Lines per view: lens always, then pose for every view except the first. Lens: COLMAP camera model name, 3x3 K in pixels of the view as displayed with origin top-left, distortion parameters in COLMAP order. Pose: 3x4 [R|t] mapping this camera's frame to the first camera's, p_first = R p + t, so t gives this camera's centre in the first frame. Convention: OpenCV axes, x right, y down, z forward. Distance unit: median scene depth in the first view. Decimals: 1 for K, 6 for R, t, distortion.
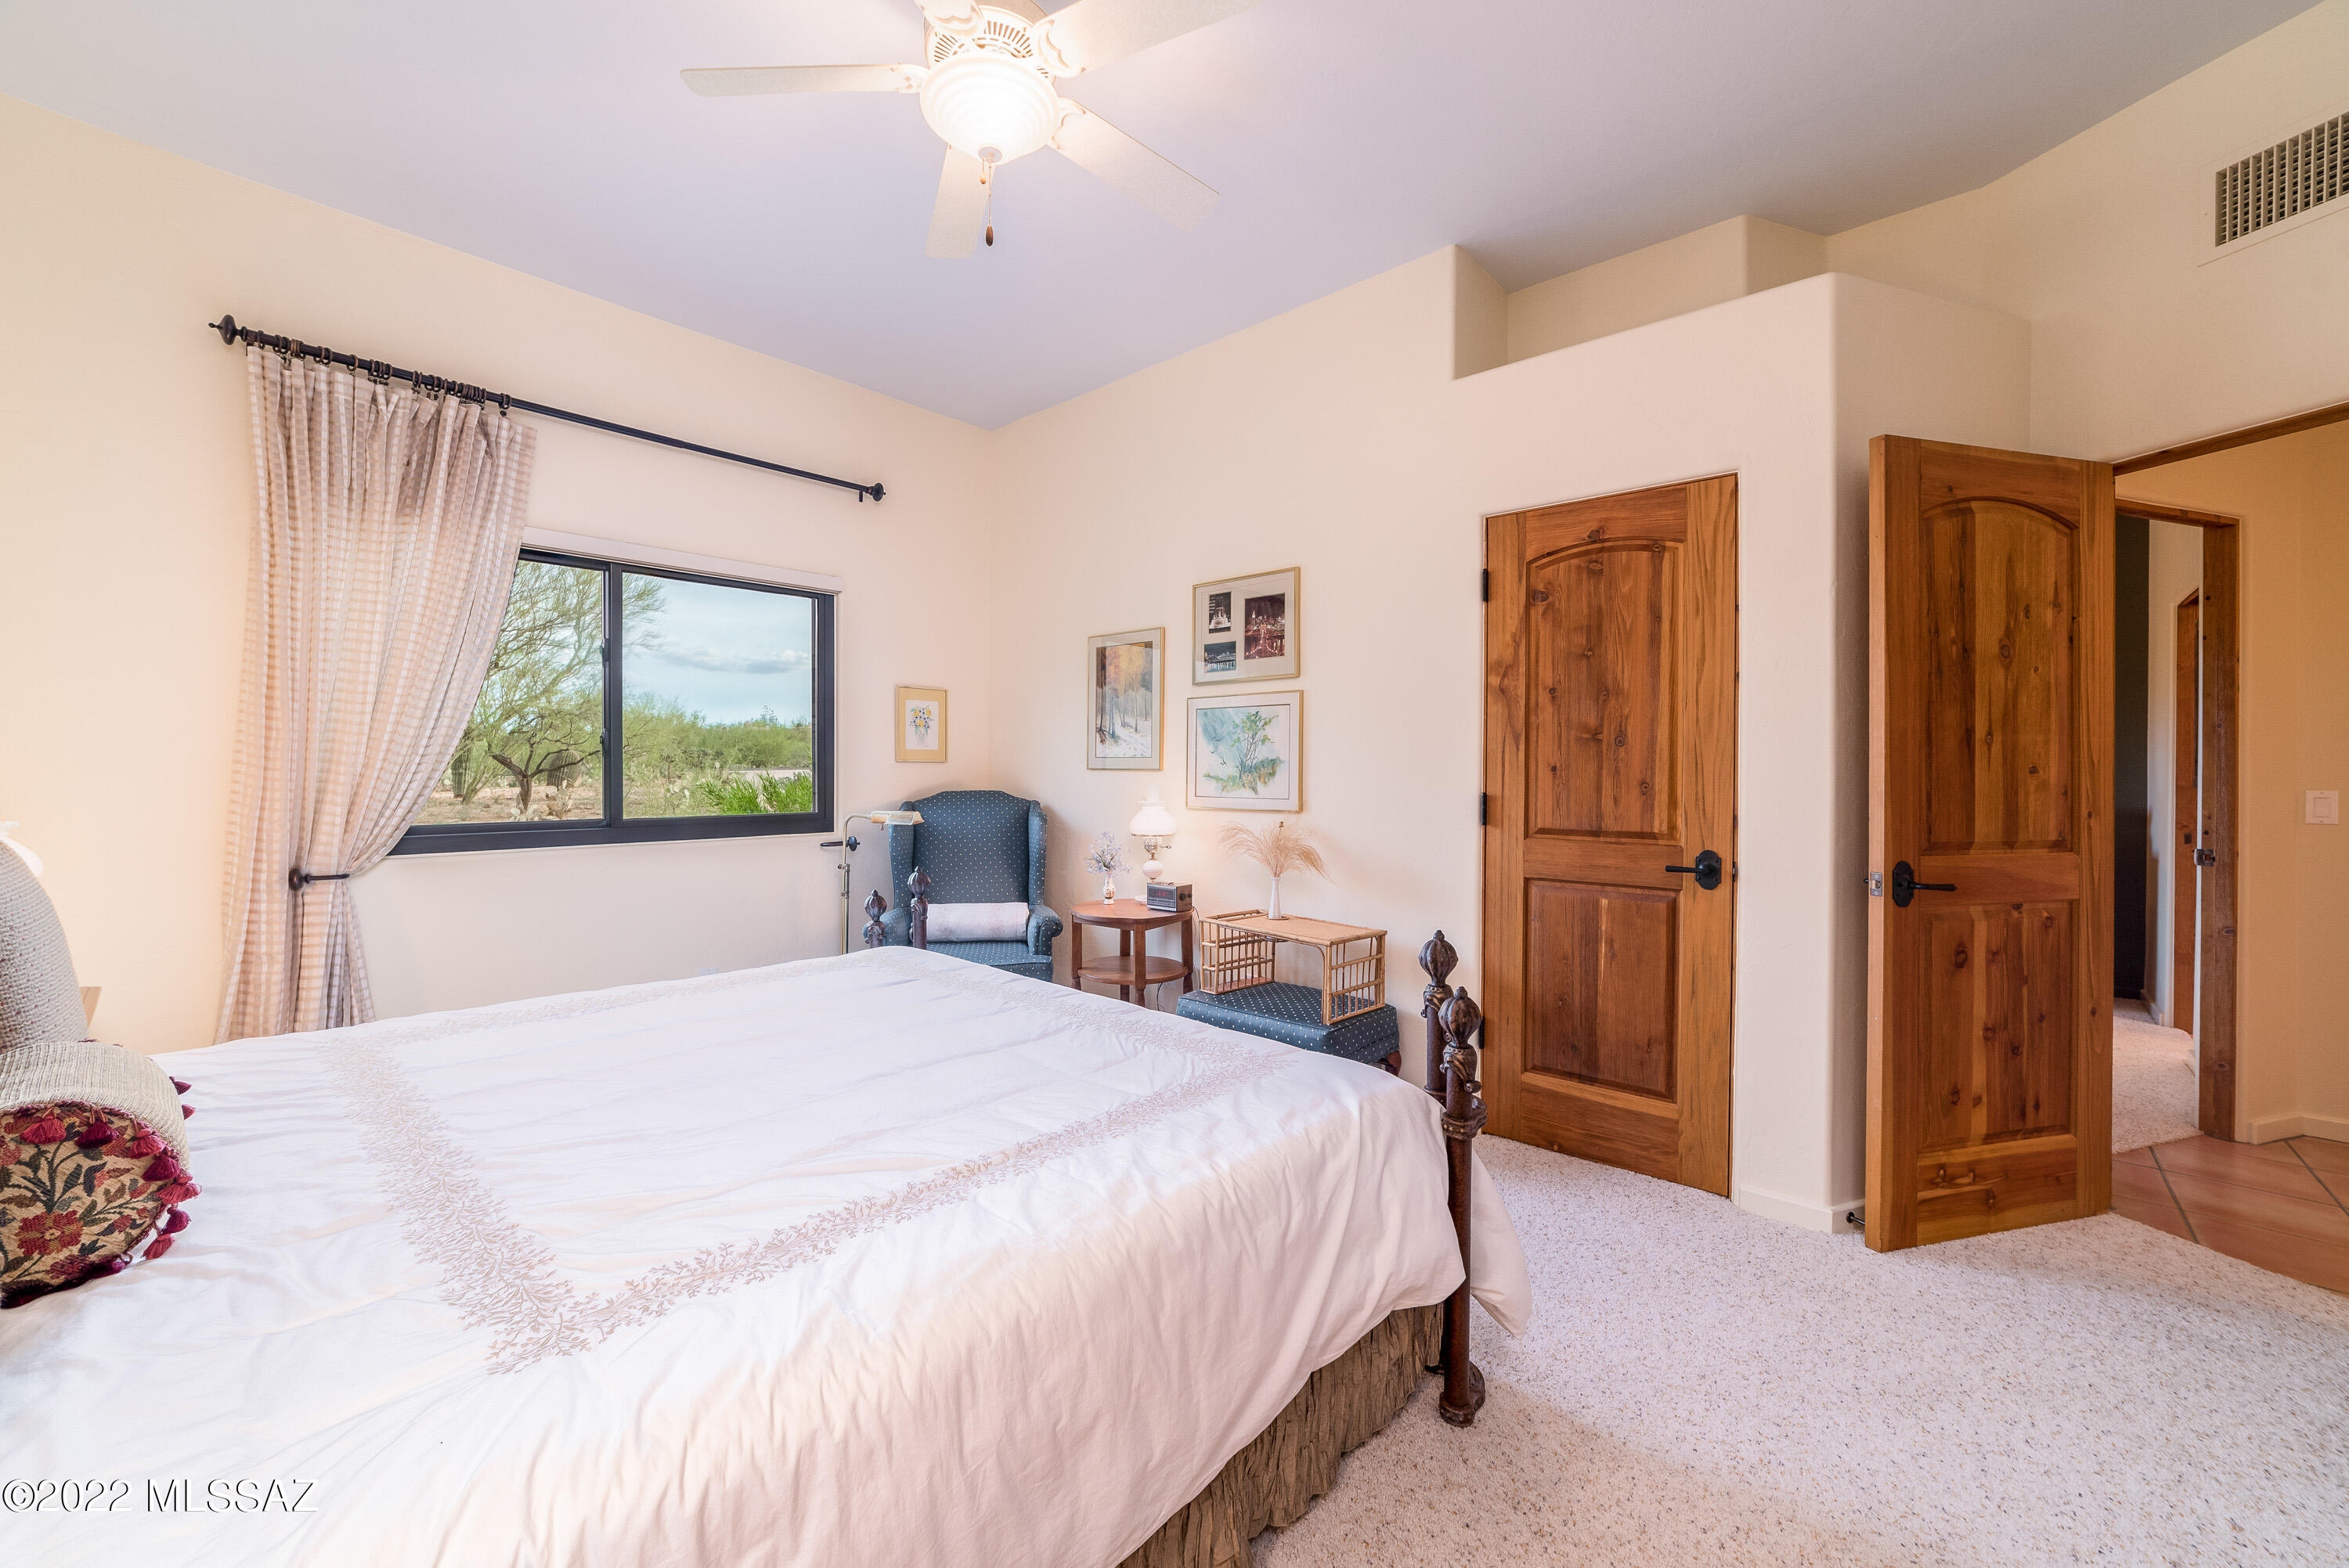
lens RADIAL K [[904.0, 0, 1149.6], [0, 904.0, 784.1], [0, 0, 1]] dist [-0.001711, 0.000307]
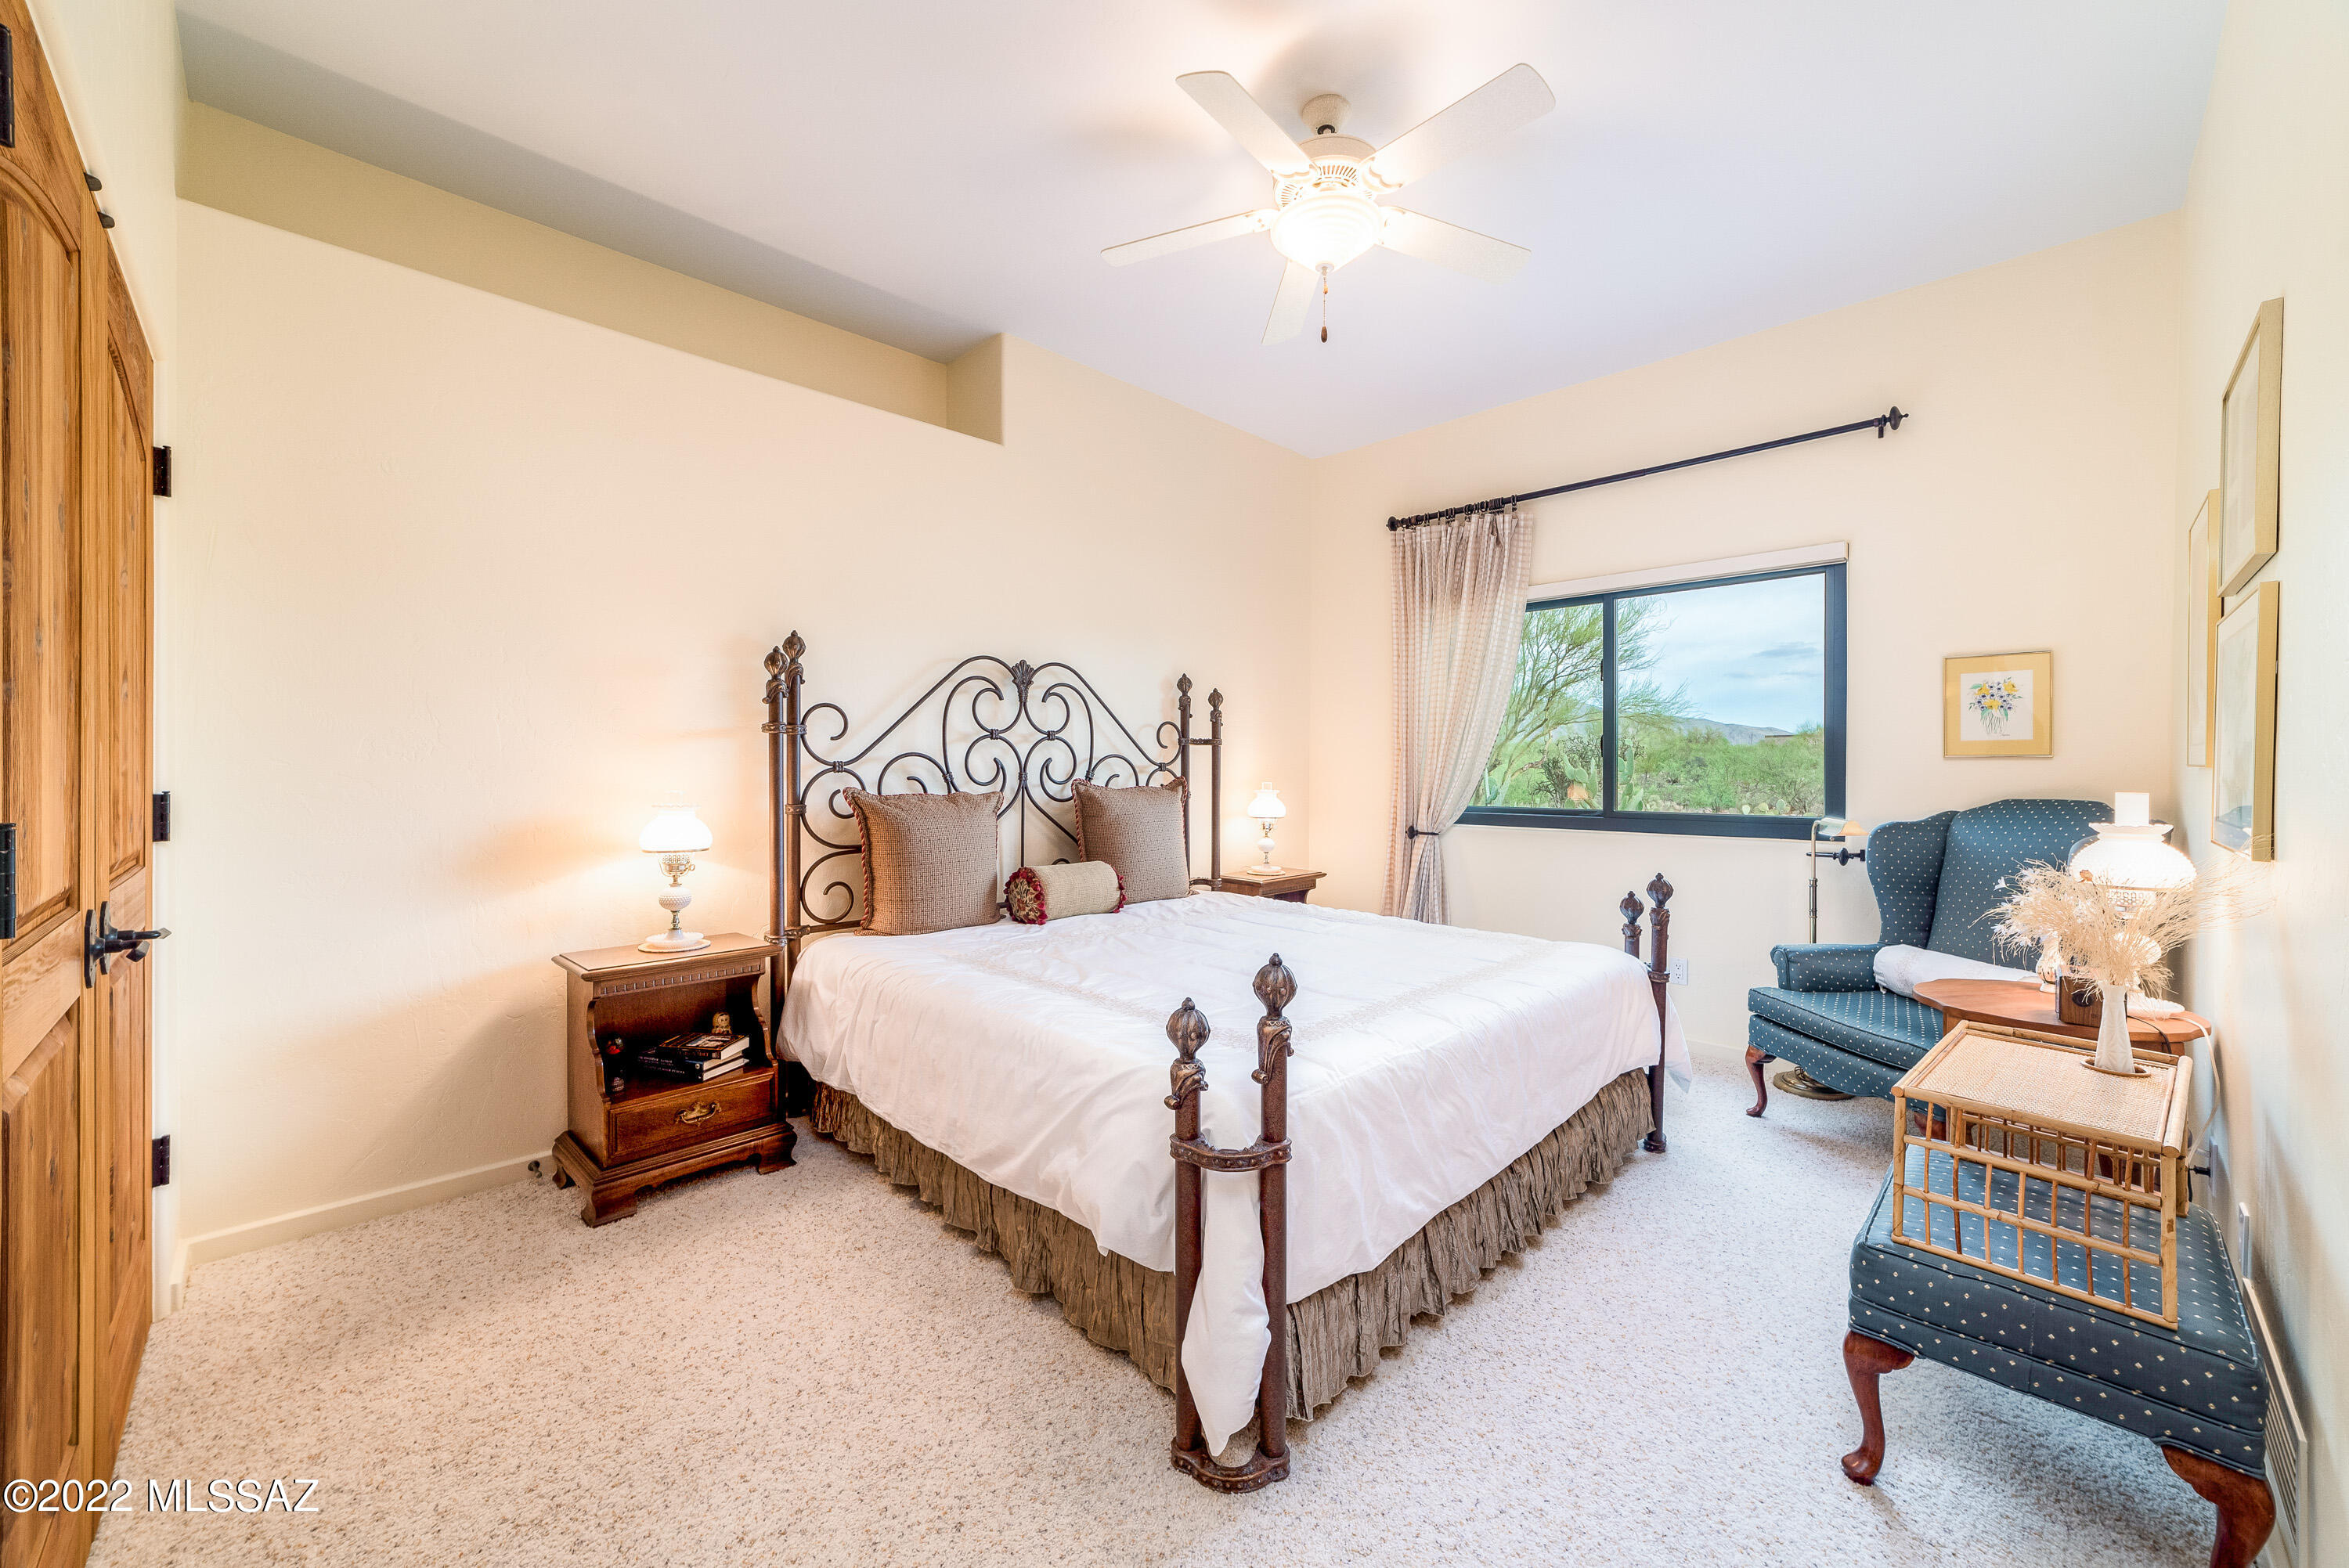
lens RADIAL K [[901.9, 0, 1180.0], [0, 901.9, 771.4], [0, 0, 1]] dist [-0.001685, 0.000035]
pose [[-0.021648, 0.001046, -0.999765, 0.595455], [-0.019543, 0.999808, 0.001470, -0.002973], [0.999575, 0.019570, -0.021624, 0.469860]]
